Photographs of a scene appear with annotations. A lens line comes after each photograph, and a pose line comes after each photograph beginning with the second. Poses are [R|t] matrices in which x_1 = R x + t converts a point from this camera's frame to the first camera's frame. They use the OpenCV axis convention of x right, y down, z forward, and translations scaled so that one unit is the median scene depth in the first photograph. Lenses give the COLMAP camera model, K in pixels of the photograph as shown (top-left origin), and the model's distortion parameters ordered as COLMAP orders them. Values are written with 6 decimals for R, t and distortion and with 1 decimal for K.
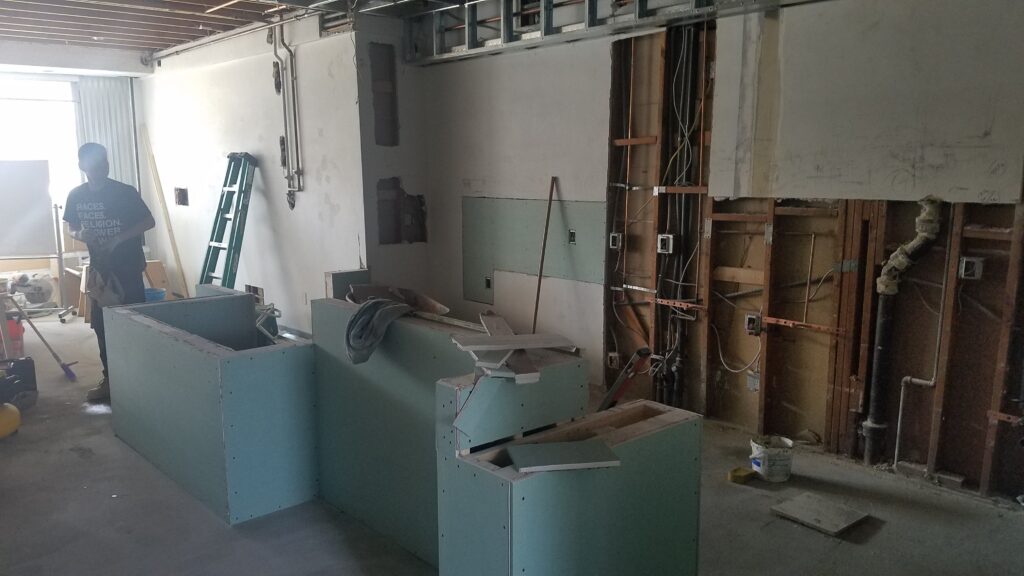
lens RADIAL K [[797.5, 0, 506.0], [0, 797.5, 315.1], [0, 0, 1]] dist [0.185592, -0.301087]
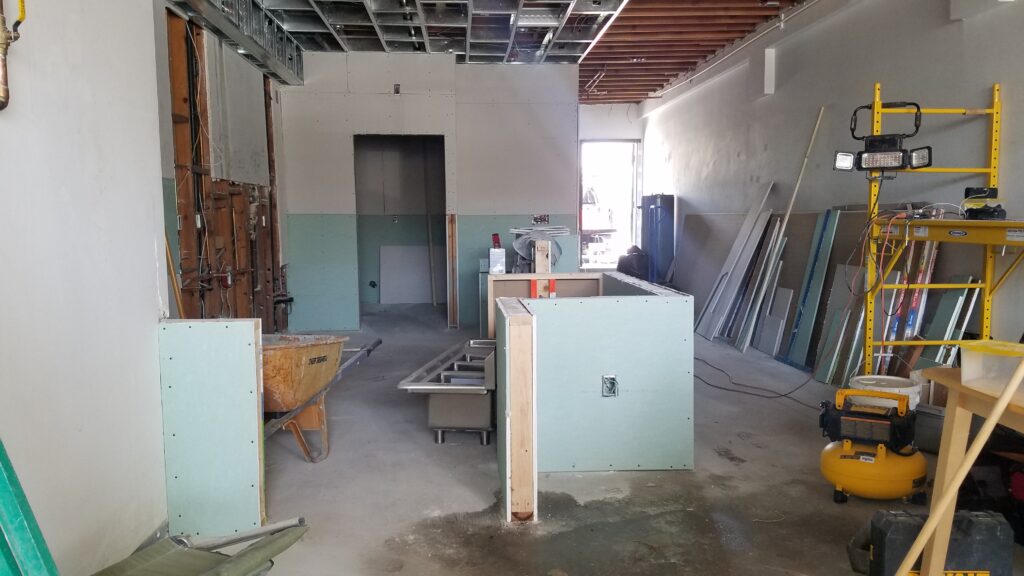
lens RADIAL K [[798.9, 0, 503.2], [0, 798.9, 287.2], [0, 0, 1]] dist [0.280426, -0.584548]
pose [[-0.775760, -0.045630, 0.629377, -0.839851], [0.121189, 0.968043, 0.219559, -0.205166], [-0.619282, 0.246599, -0.745439, 1.690190]]
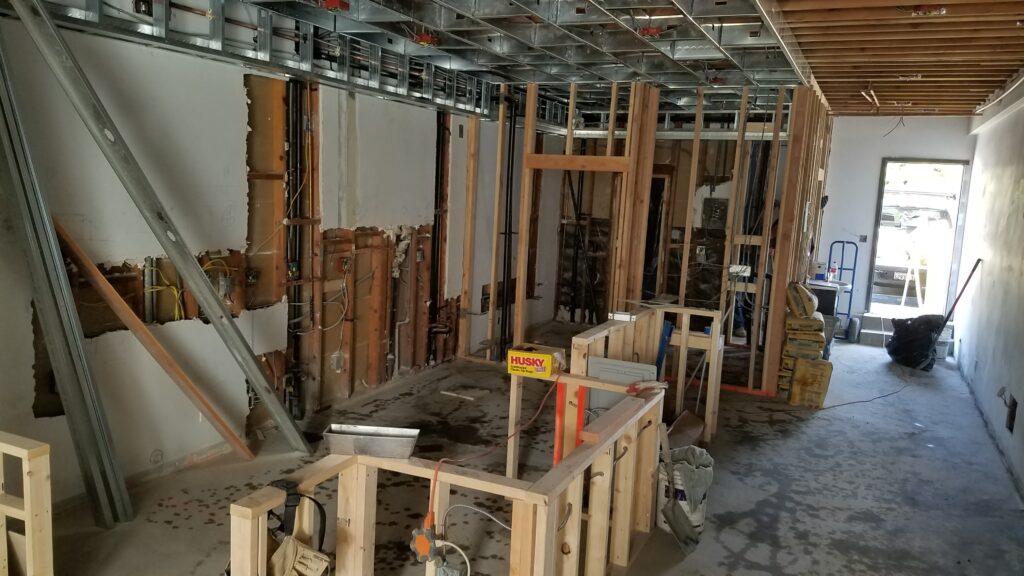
lens RADIAL K [[795.6, 0, 499.0], [0, 795.6, 293.9], [0, 0, 1]] dist [0.224086, -0.422167]
pose [[-0.389730, -0.144957, 0.909449, -0.986621], [0.111758, 0.972792, 0.202945, -0.267650], [-0.914123, 0.180732, -0.362926, 1.228051]]
